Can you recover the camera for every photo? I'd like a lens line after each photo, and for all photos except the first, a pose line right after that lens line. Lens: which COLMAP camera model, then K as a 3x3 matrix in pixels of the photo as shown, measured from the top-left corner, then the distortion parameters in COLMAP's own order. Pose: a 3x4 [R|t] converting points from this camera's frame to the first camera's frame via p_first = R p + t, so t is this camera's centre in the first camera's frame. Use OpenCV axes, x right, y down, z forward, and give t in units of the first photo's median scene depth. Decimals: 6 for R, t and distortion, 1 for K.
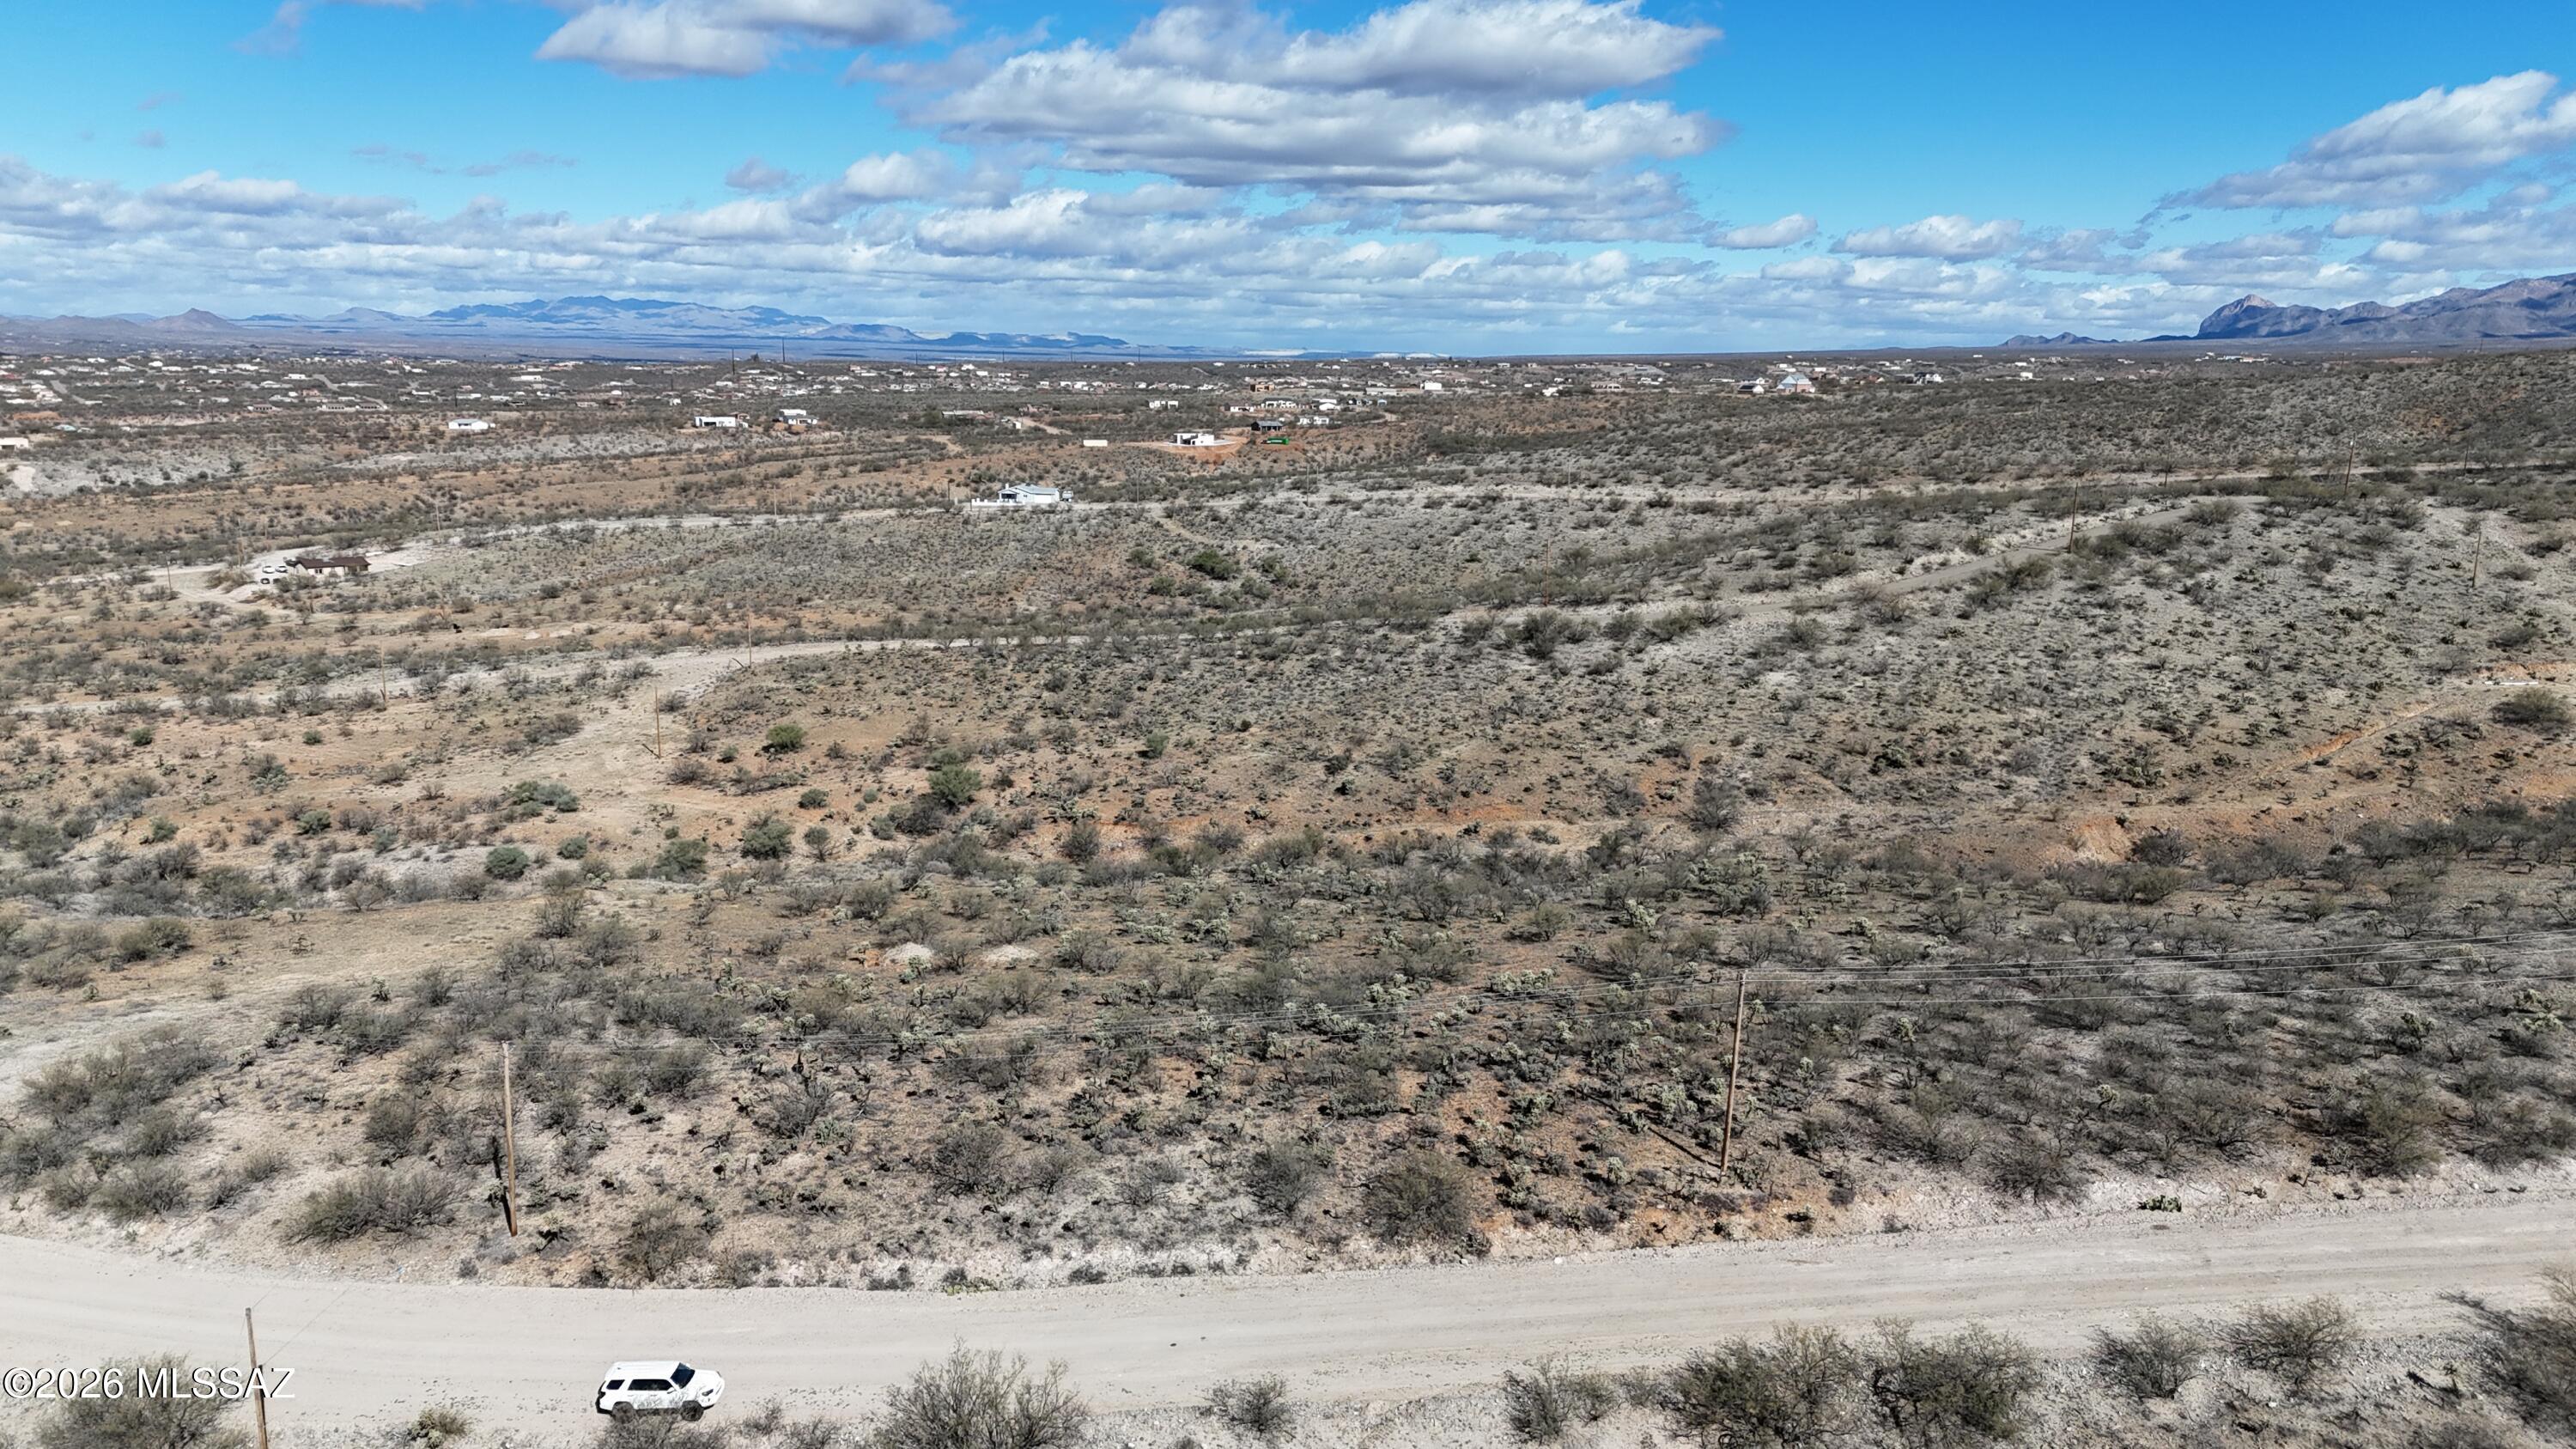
lens RADIAL K [[1889.9, 0, 1279.7], [0, 1889.9, 707.1], [0, 0, 1]] dist [0.070846, -0.056882]
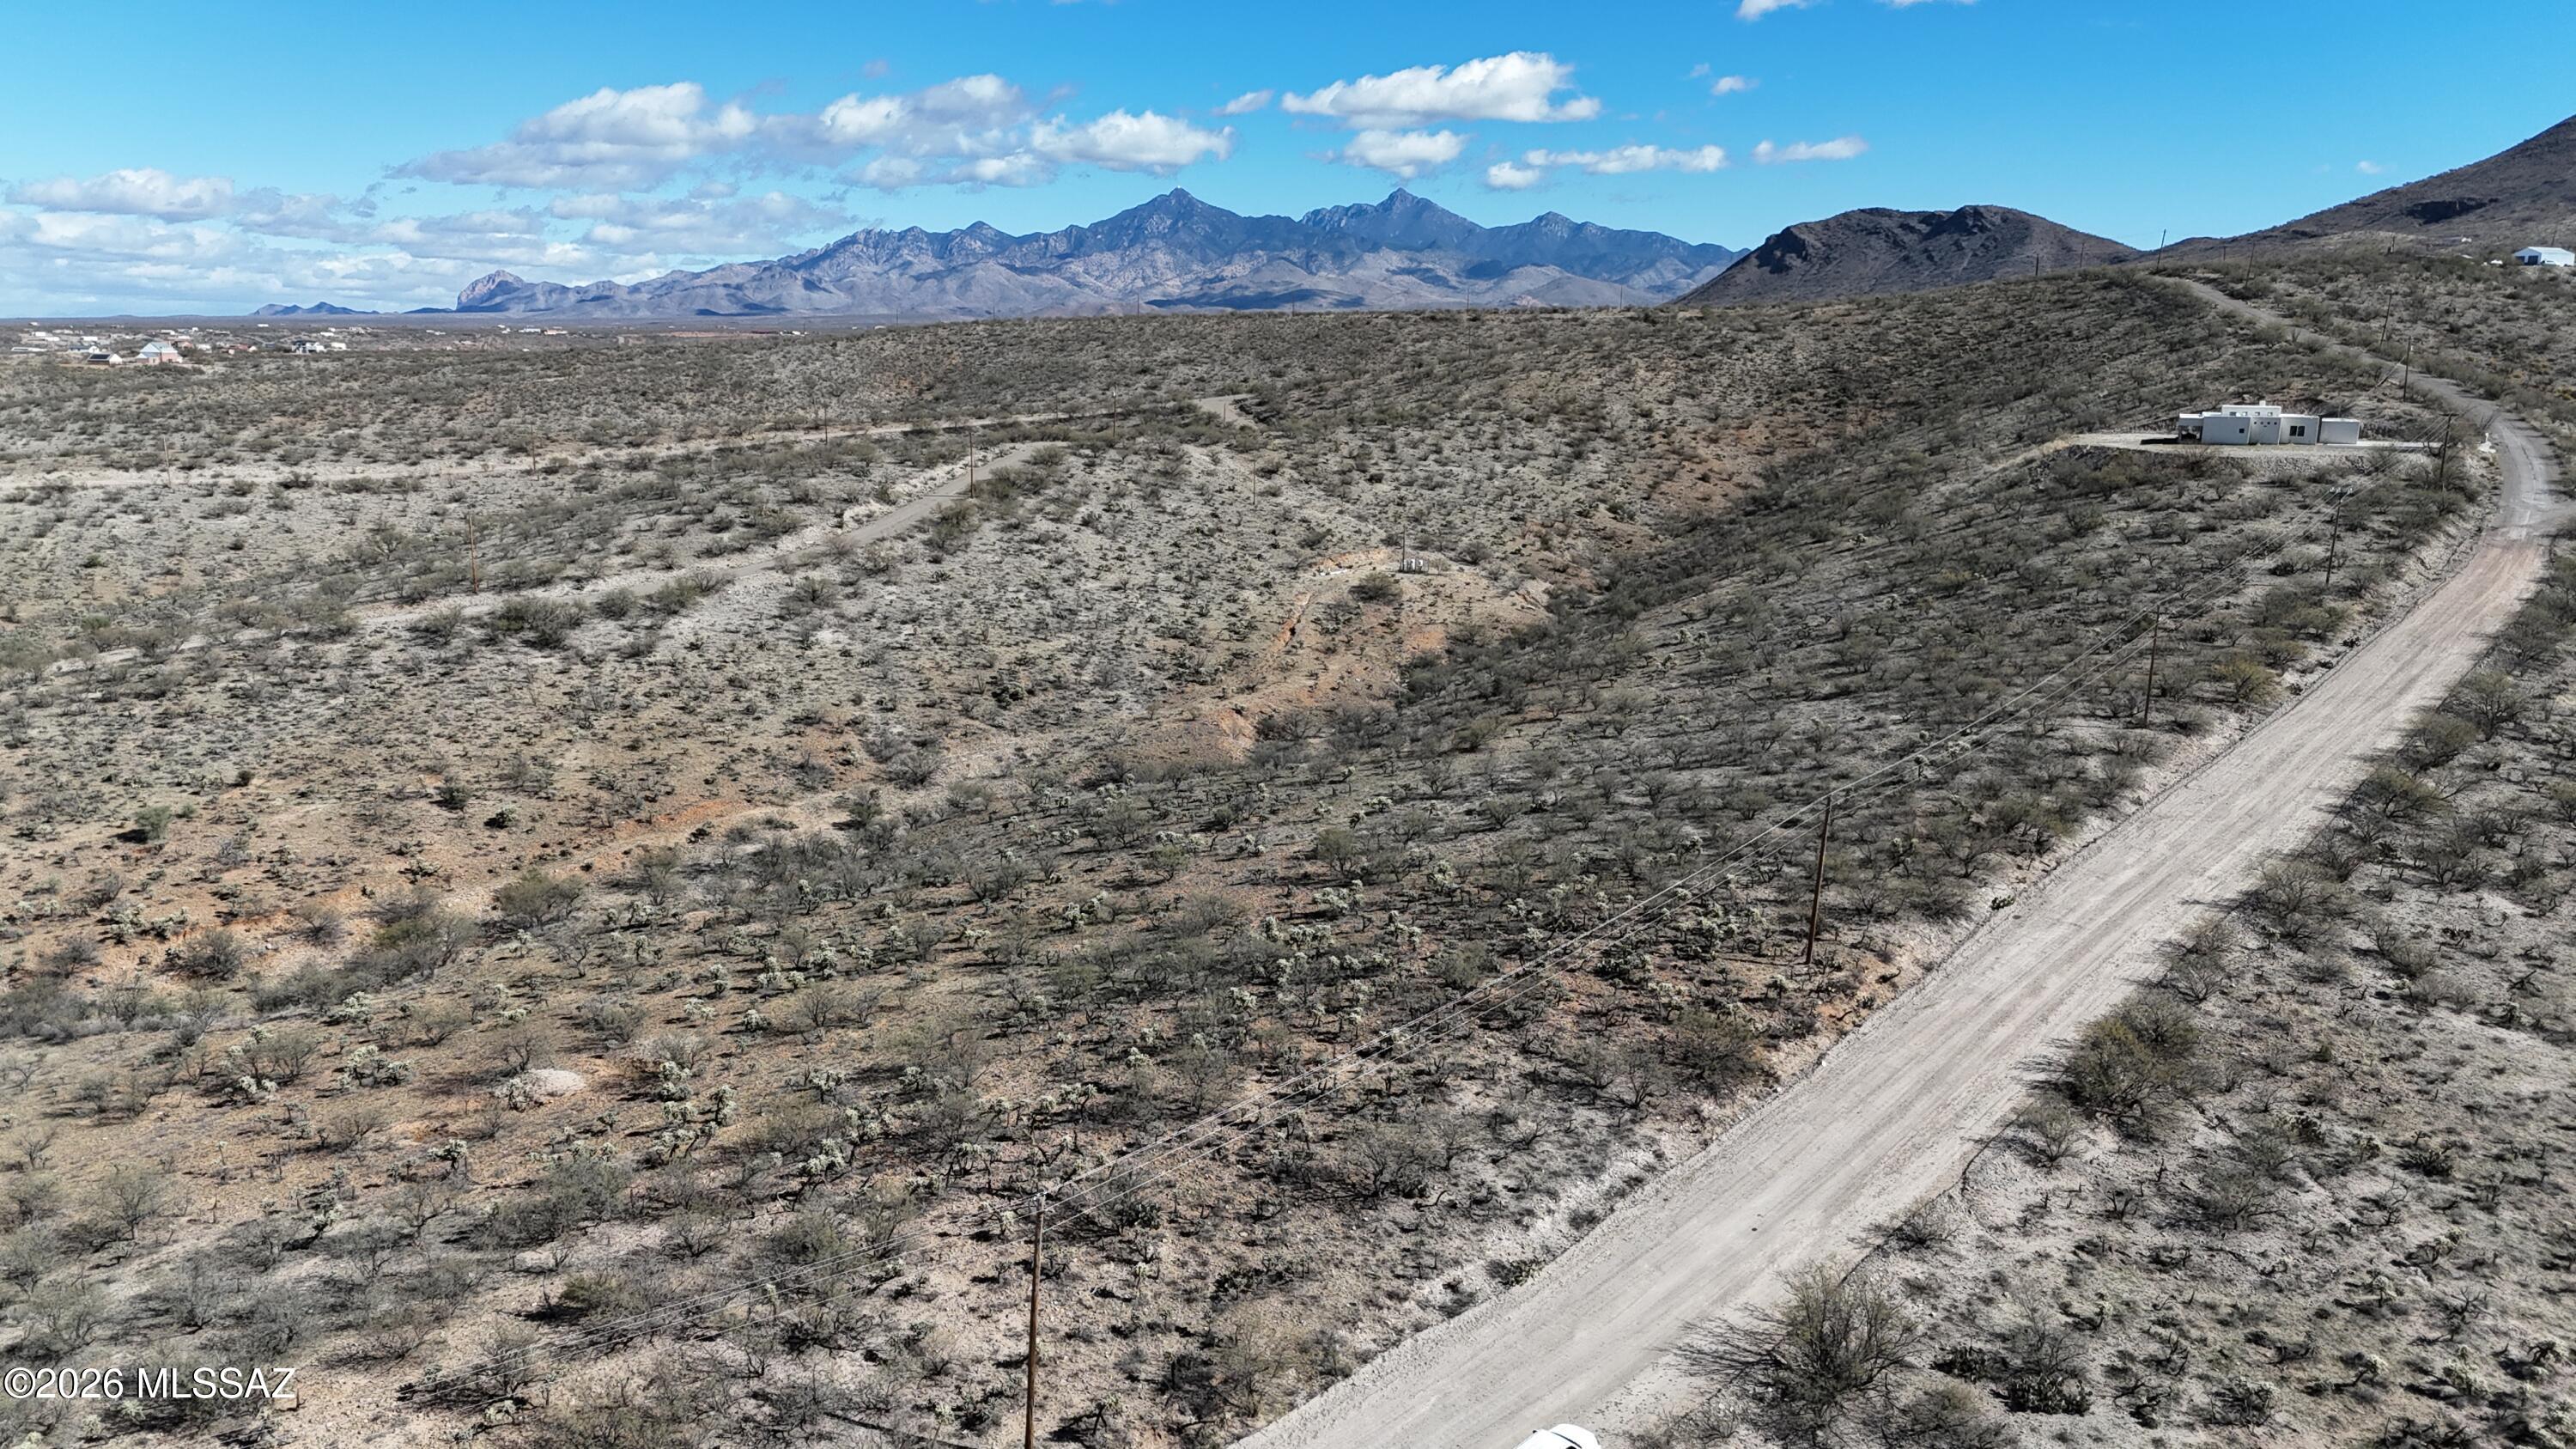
lens RADIAL K [[1889.9, 0, 1295.5], [0, 1889.9, 731.4], [0, 0, 1]] dist [0.070846, -0.056882]
pose [[0.662245, -0.154617, 0.733161, -0.333620], [0.135639, 0.987050, 0.085641, -0.019674], [-0.736908, 0.042730, 0.674641, 0.167881]]
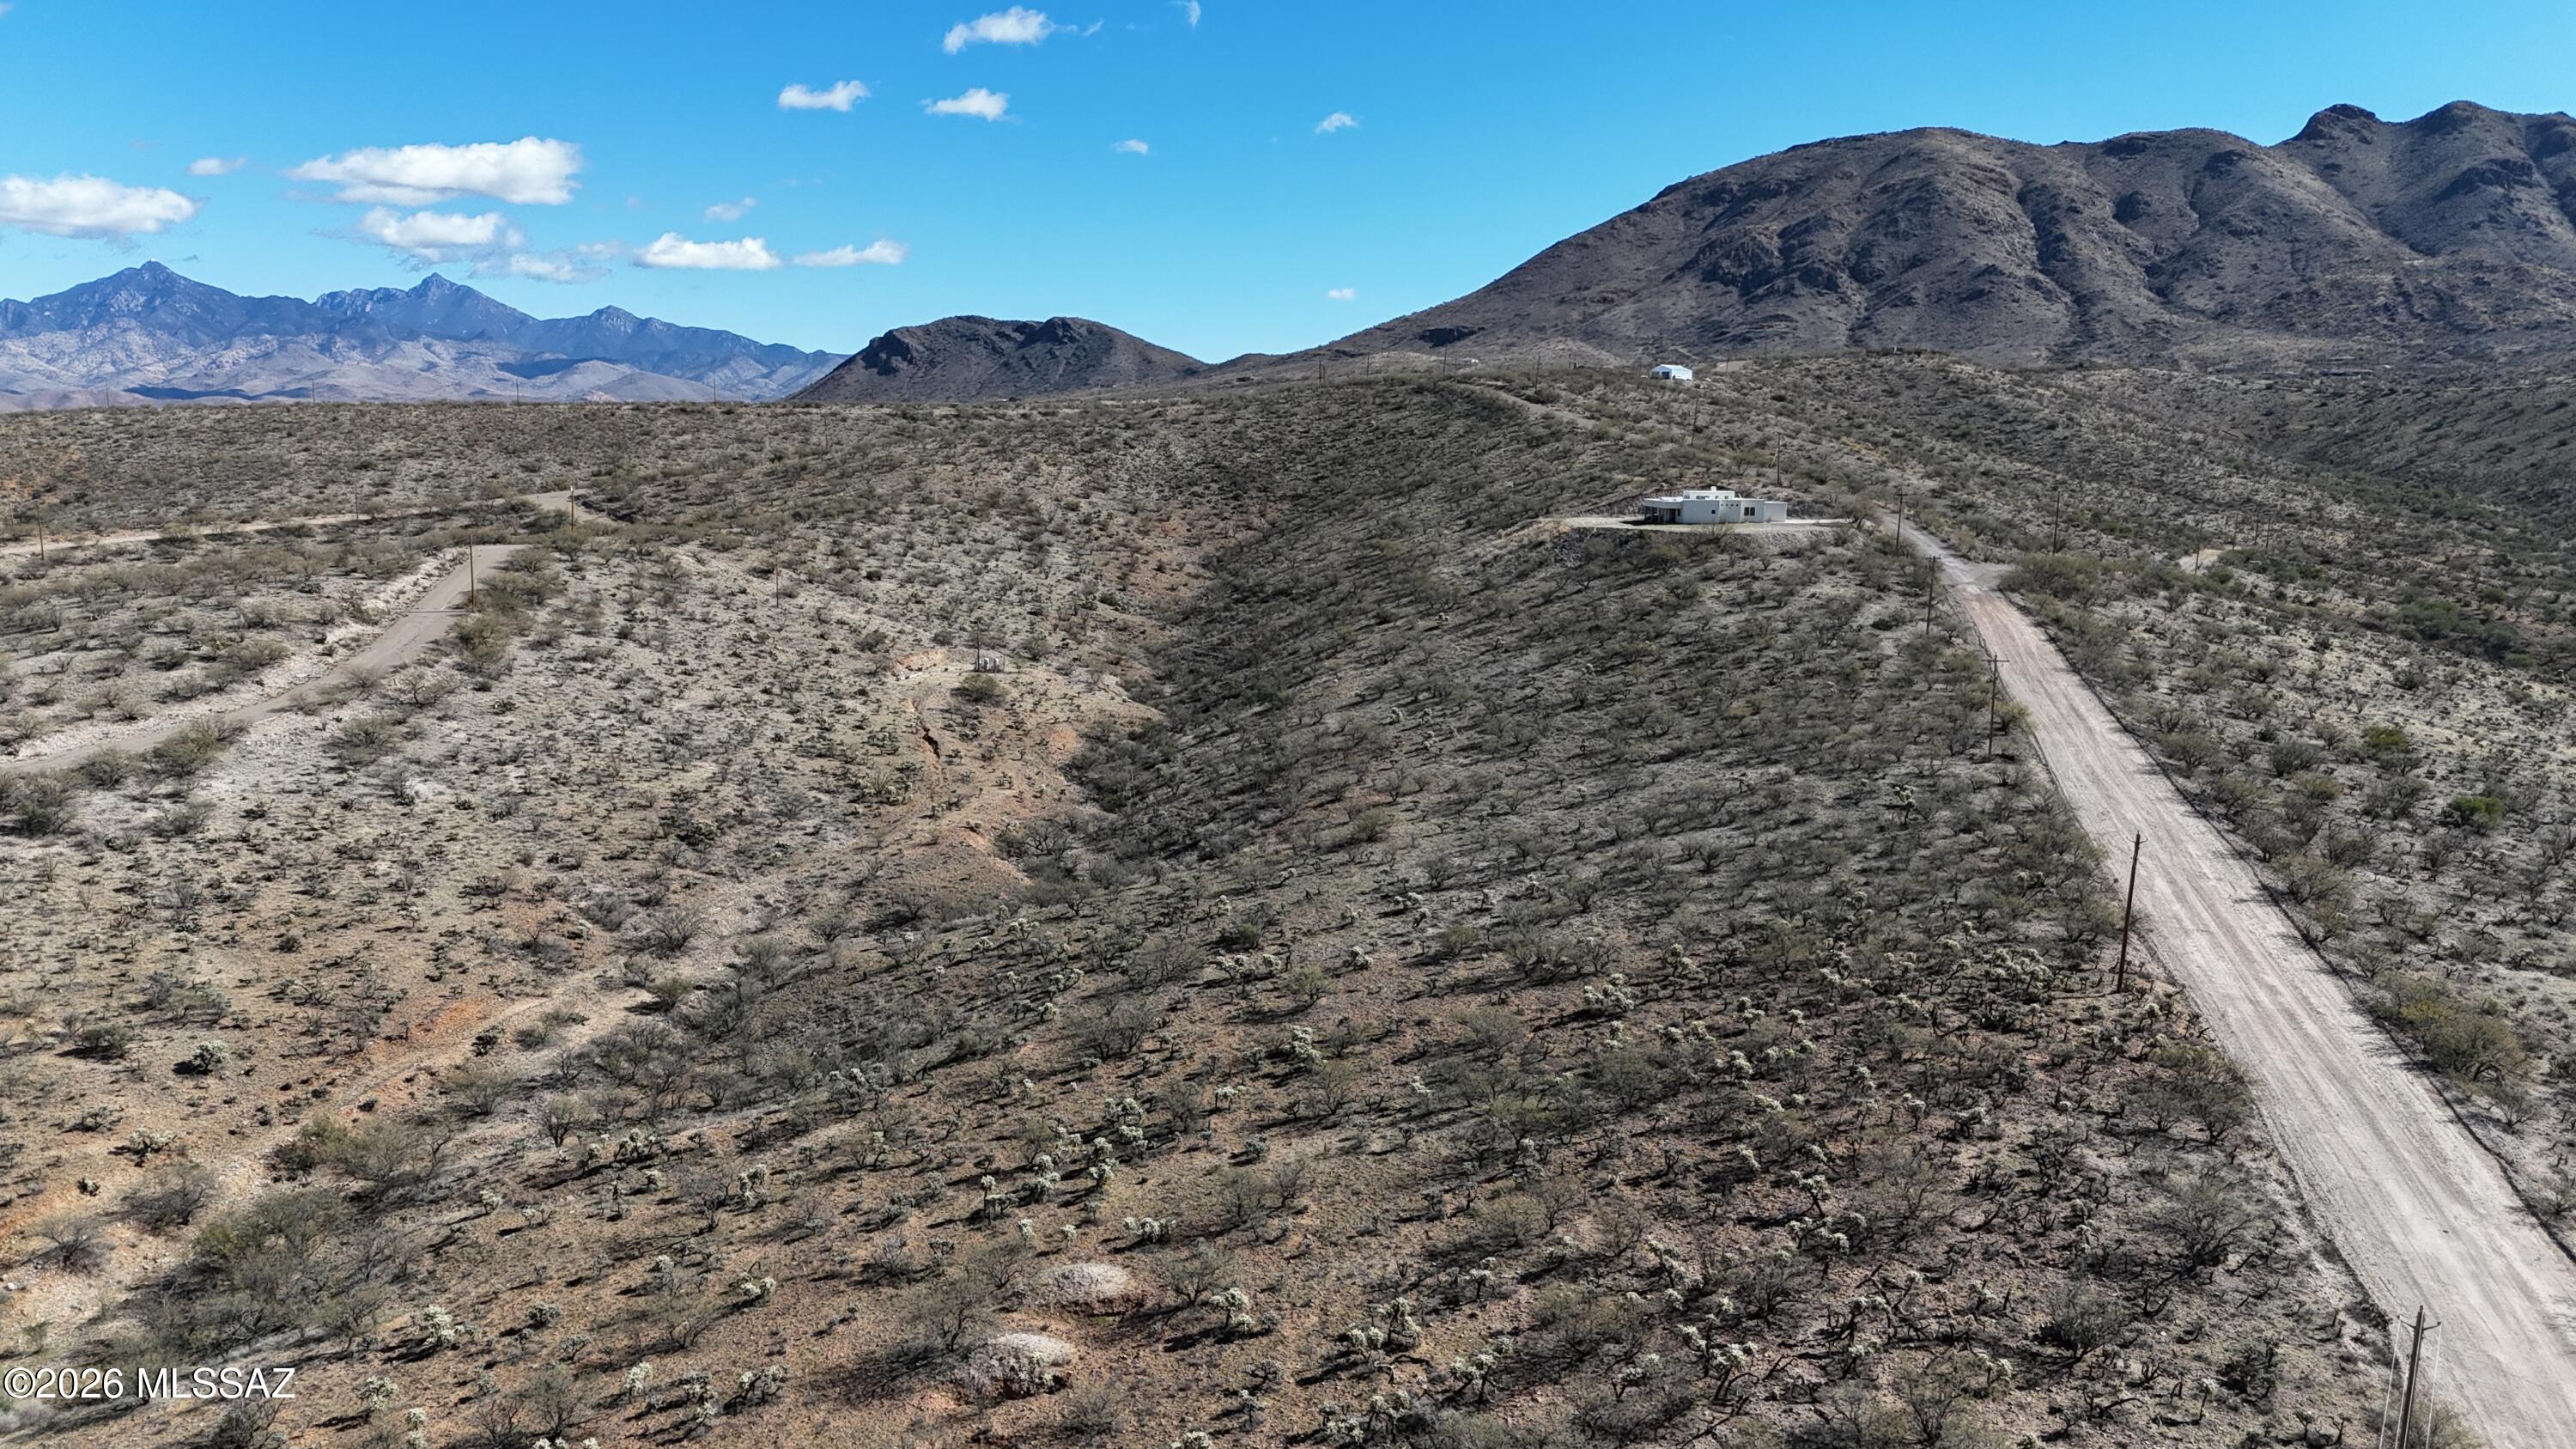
lens RADIAL K [[1889.9, 0, 1277.4], [0, 1889.9, 751.9], [0, 0, 1]] dist [0.070846, -0.056882]
pose [[0.246562, -0.159956, 0.955835, -0.446317], [0.173140, 0.977688, 0.118951, -0.067786], [-0.953535, 0.136165, 0.268756, 0.470268]]
